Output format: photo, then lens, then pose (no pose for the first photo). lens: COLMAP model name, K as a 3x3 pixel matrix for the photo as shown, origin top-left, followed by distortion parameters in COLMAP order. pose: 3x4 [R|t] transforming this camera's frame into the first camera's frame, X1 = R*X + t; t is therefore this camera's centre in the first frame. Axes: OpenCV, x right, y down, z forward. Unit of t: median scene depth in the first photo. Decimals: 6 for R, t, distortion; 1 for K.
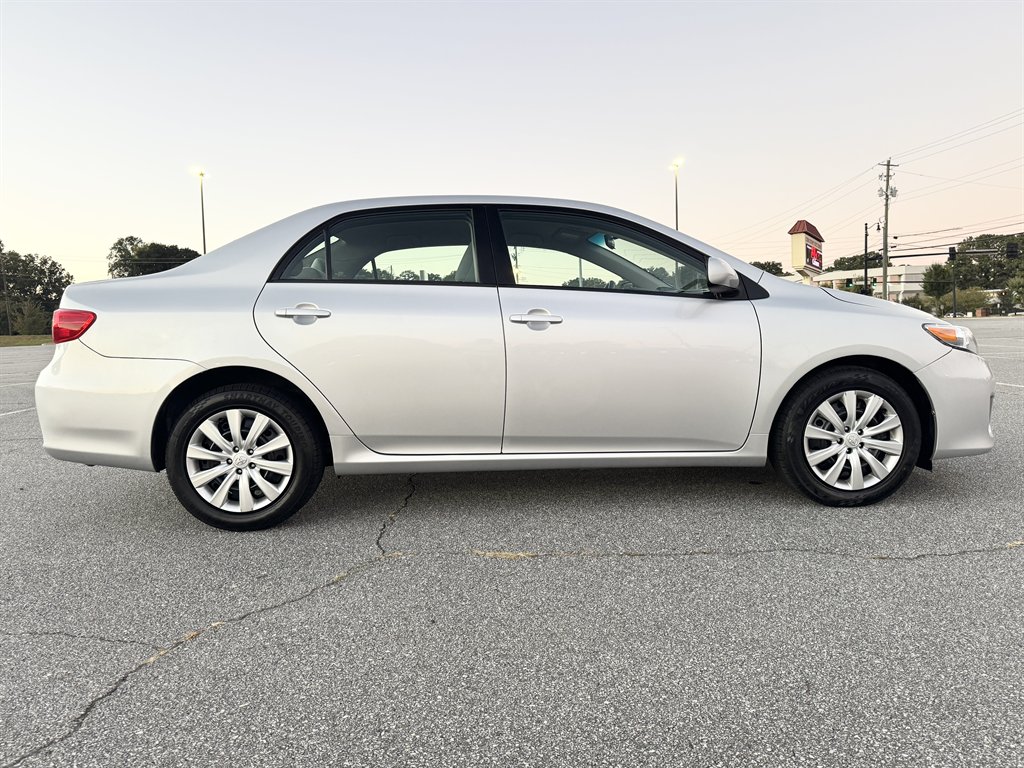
lens RADIAL K [[724.4, 0, 512.8], [0, 724.4, 385.9], [0, 0, 1]] dist [0.006546, -0.009277]
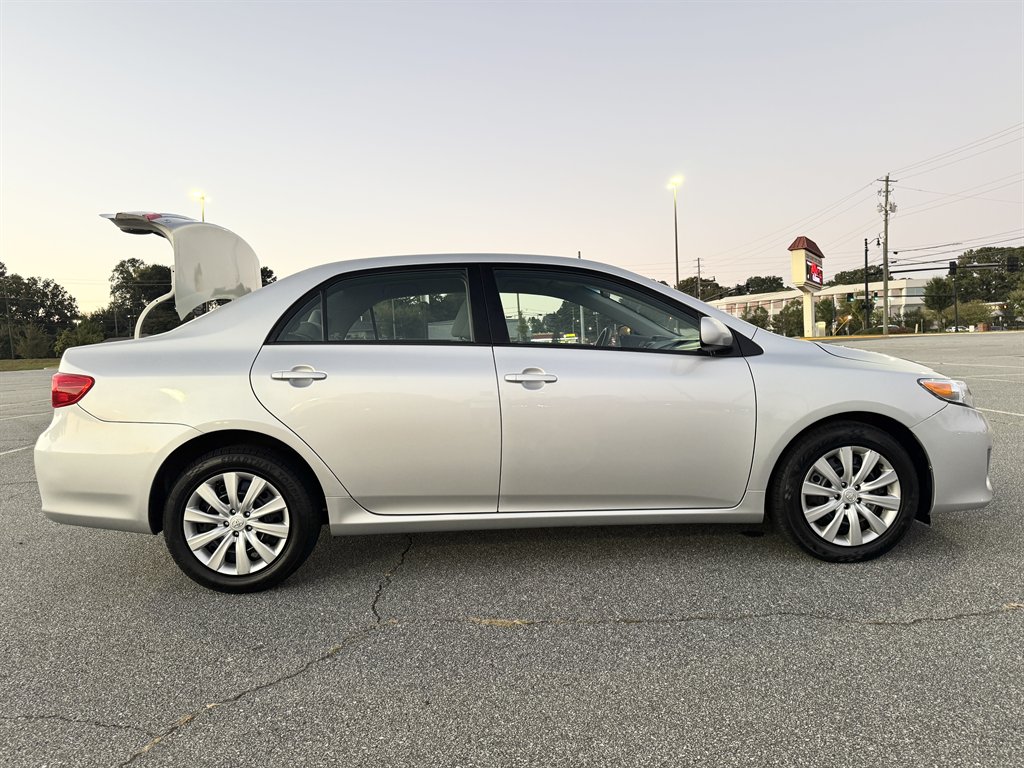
lens RADIAL K [[727.0, 0, 511.7], [0, 727.0, 386.1], [0, 0, 1]] dist [0.001482, -0.005650]
pose [[0.999939, -0.010302, -0.003891, 0.010087], [0.010208, 0.999675, -0.023363, -0.059372], [0.004130, 0.023322, 0.999719, -0.007928]]
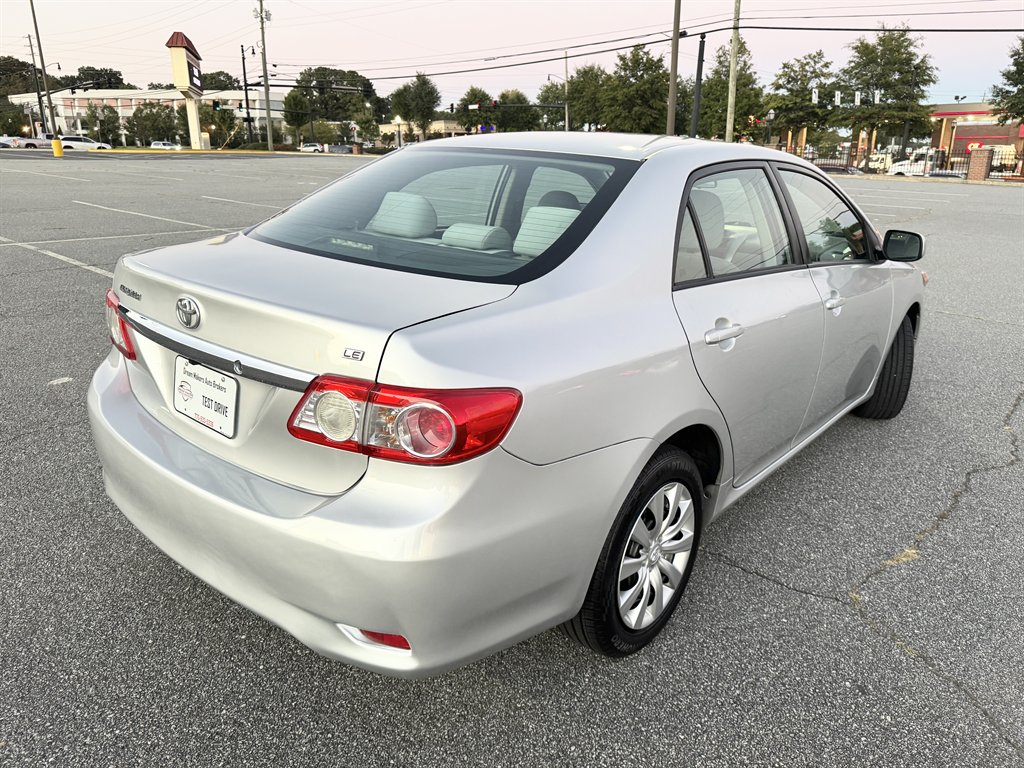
lens RADIAL K [[728.4, 0, 517.0], [0, 728.4, 384.5], [0, 0, 1]] dist [-0.000937, -0.002473]
pose [[0.677547, -0.184506, 0.711960, -0.908781], [0.016364, 0.971564, 0.236210, -0.215445], [-0.735297, -0.148392, 0.661300, 0.644189]]
